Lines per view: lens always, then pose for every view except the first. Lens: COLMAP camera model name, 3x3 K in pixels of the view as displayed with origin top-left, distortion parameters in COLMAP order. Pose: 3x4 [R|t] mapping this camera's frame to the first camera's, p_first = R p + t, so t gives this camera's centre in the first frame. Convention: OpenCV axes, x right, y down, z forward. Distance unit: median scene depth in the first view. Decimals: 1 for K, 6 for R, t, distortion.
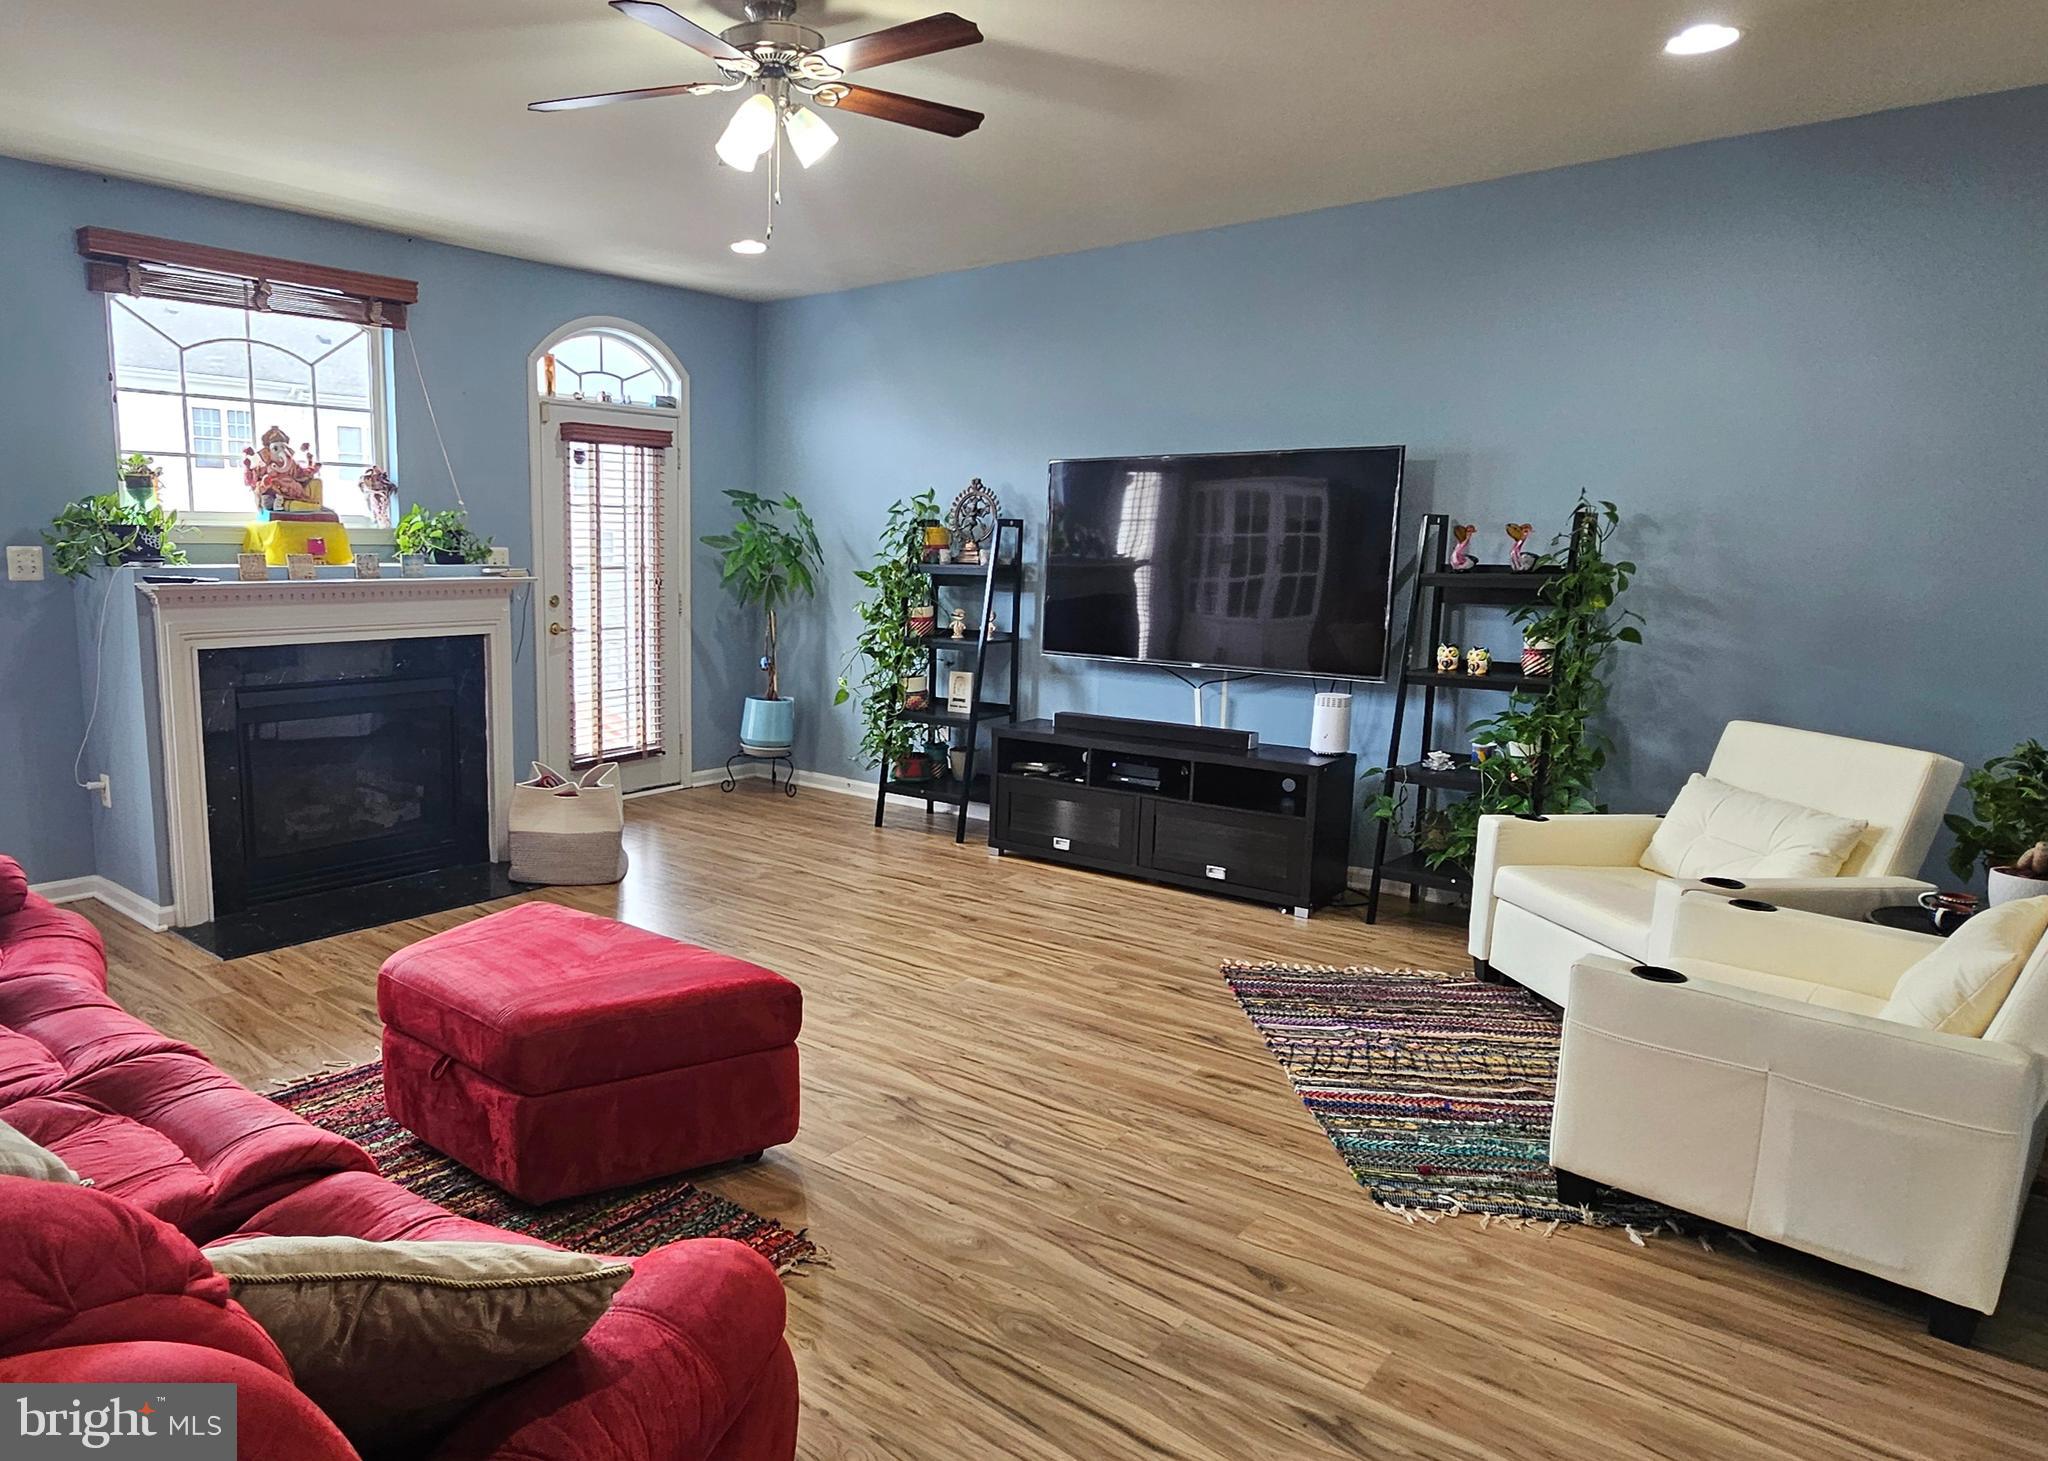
lens RADIAL K [[1296.3, 0, 825.0], [0, 1296.3, 731.9], [0, 0, 1]] dist [0.006186, -0.003328]
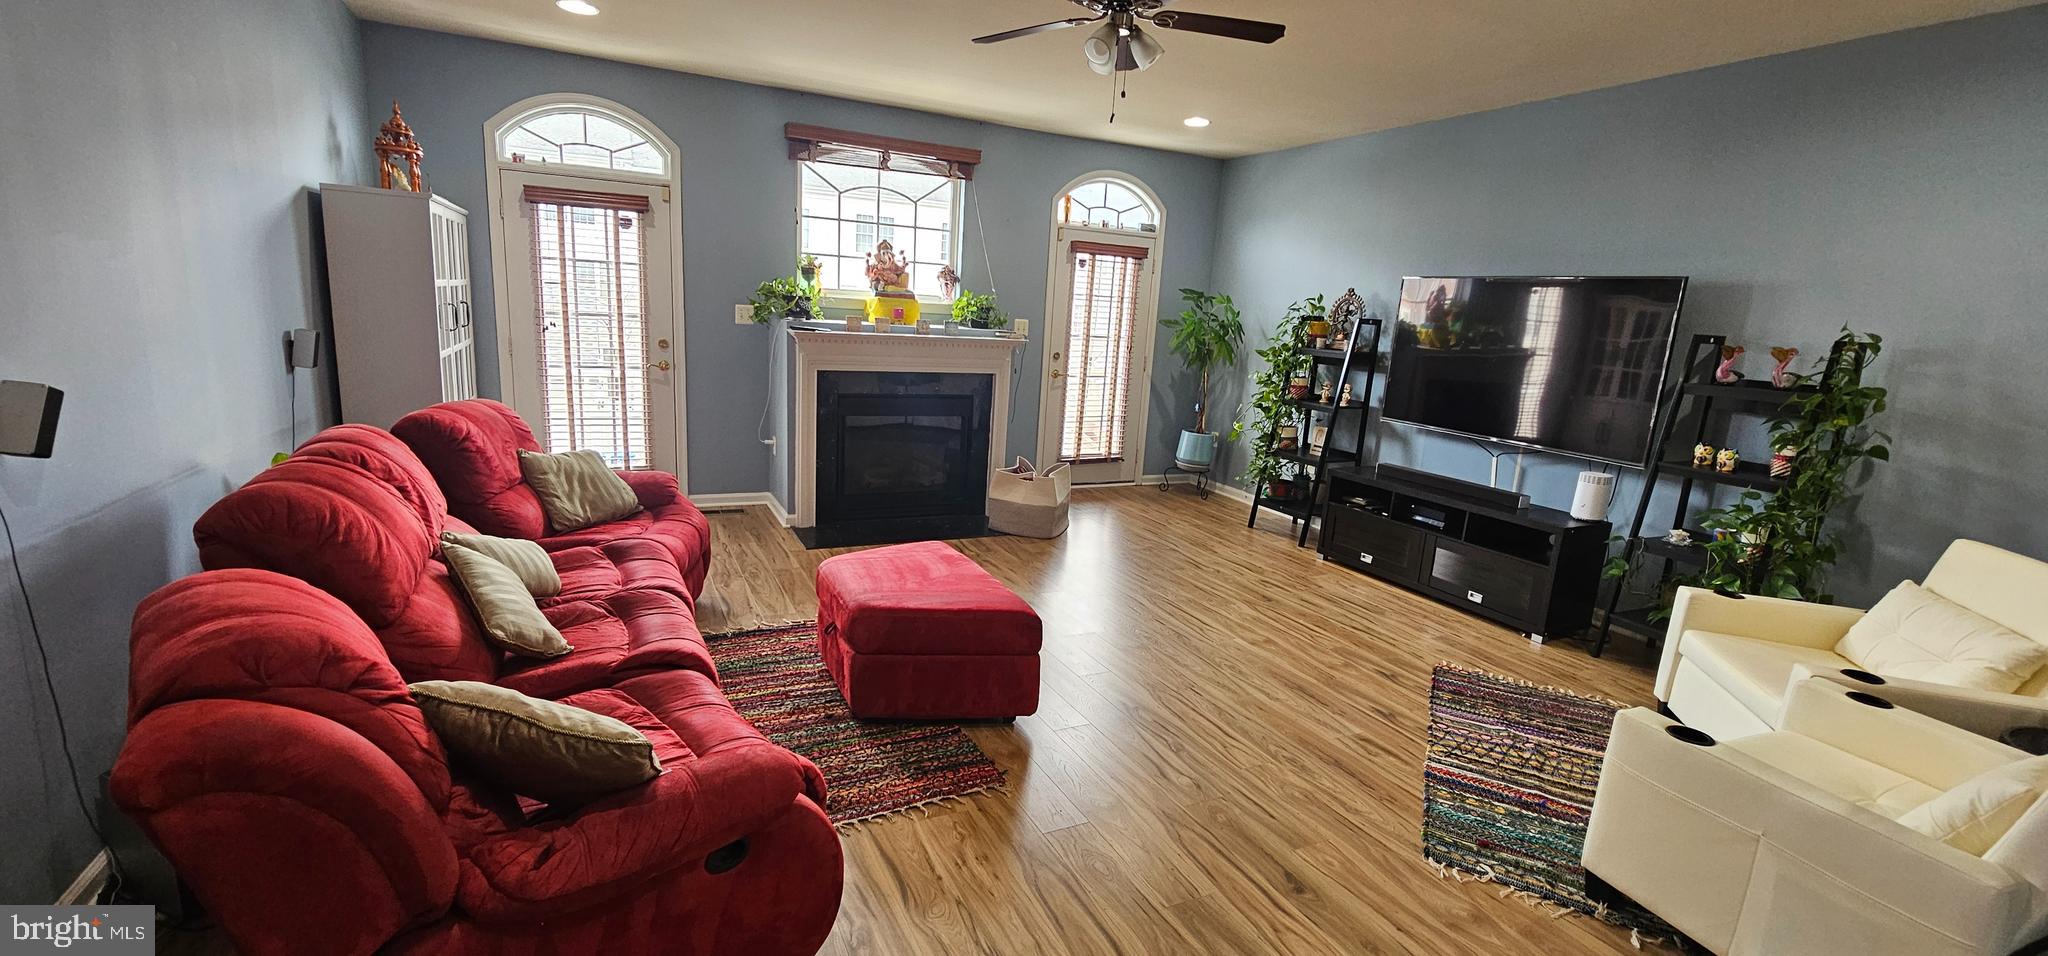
lens RADIAL K [[852.3, 0, 1017.3], [0, 852.3, 482.7], [0, 0, 1]] dist [0.000828, 0.000275]
pose [[0.927829, 0.121943, -0.352510, 0.180639], [-0.105179, 0.992234, 0.066402, -0.017602], [0.357869, -0.024533, 0.933449, 0.029813]]
